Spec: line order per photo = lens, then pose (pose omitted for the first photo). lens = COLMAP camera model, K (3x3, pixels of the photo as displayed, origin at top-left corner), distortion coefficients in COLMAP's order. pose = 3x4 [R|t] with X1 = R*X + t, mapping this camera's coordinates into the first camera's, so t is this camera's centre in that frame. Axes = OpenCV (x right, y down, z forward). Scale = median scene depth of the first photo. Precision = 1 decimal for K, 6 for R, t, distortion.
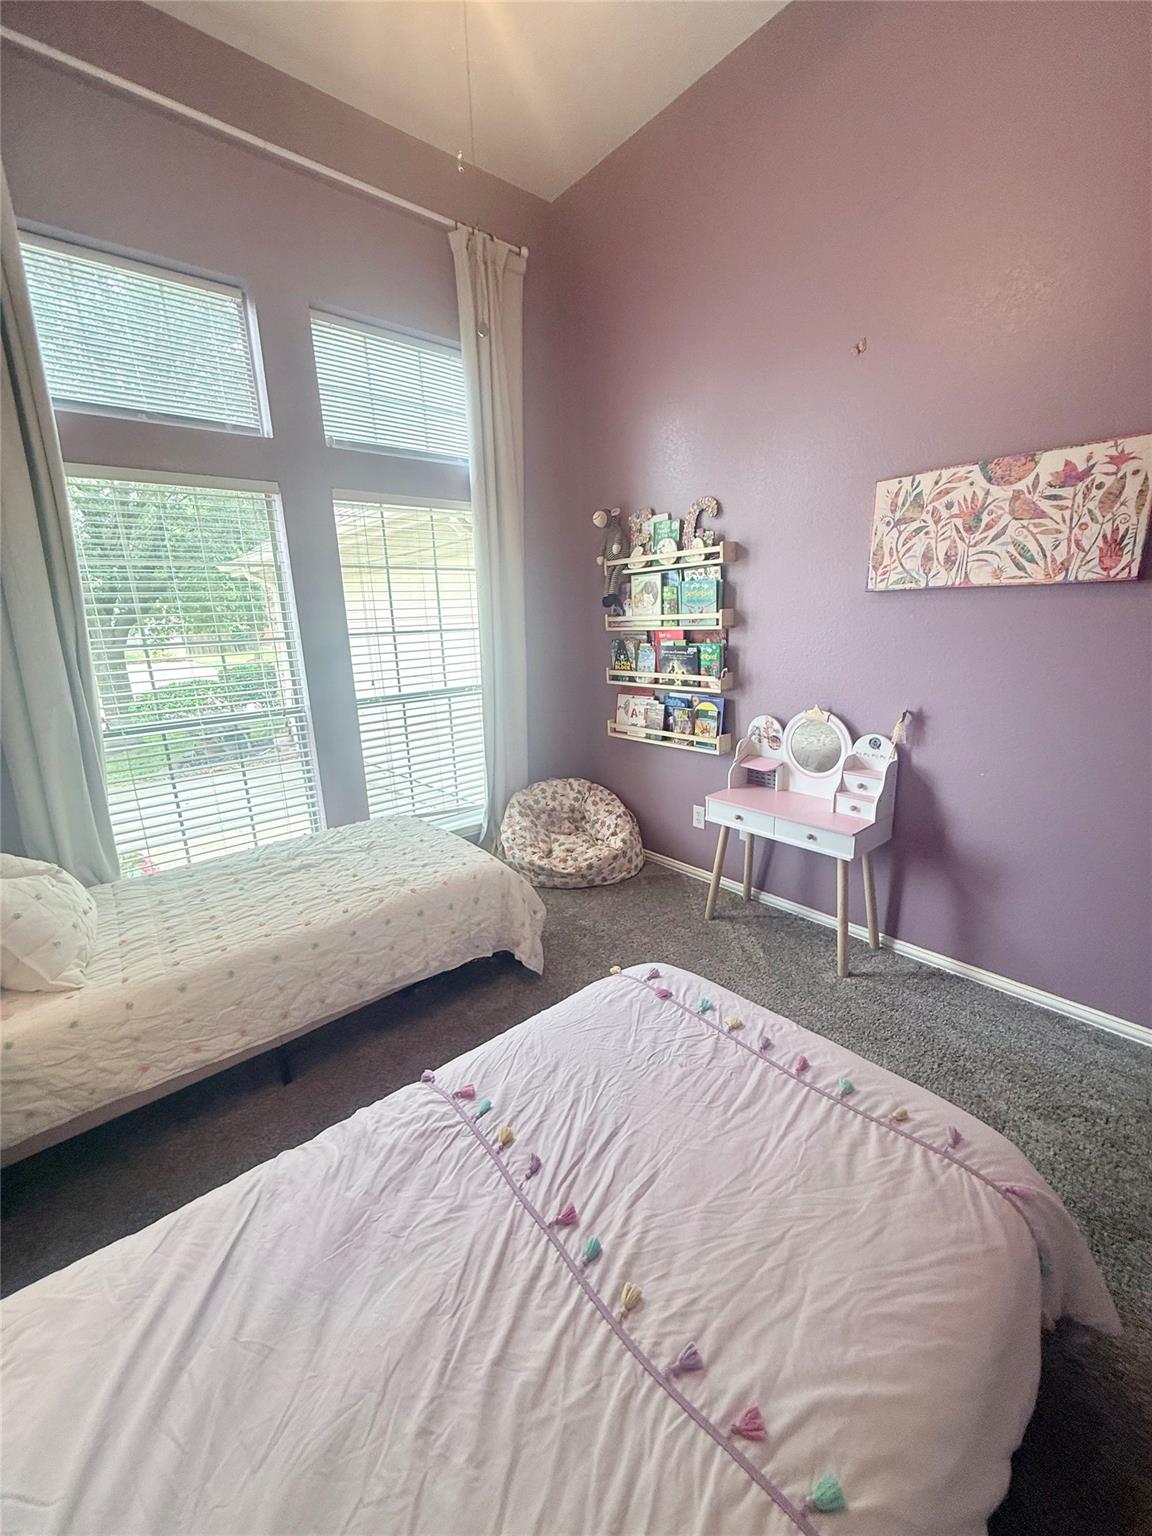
lens RADIAL K [[616.0, 0, 577.6], [0, 616.0, 761.2], [0, 0, 1]] dist [-0.002358, 0.000395]
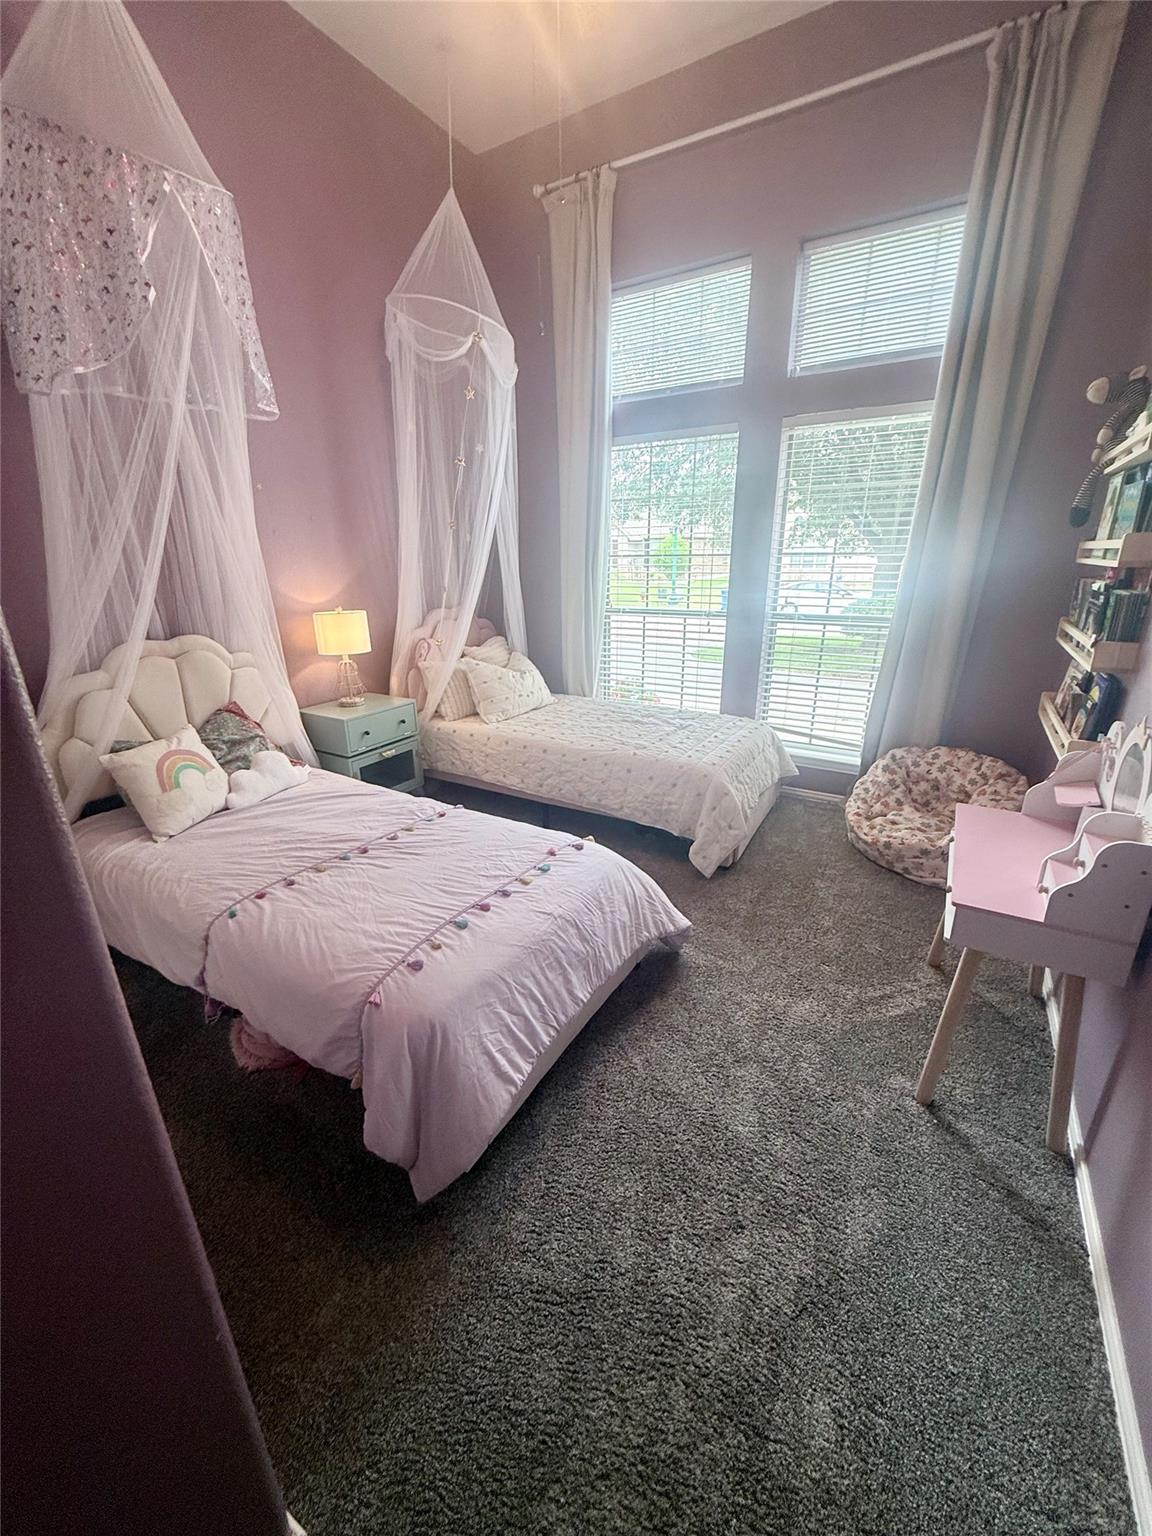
lens RADIAL K [[616.0, 0, 577.7], [0, 616.0, 767.1], [0, 0, 1]] dist [-0.002358, 0.000395]
pose [[0.308622, 0.342872, -0.887238, 0.772877], [-0.219671, 0.933248, 0.284241, -0.098806], [0.925471, 0.107178, 0.363340, 0.359434]]
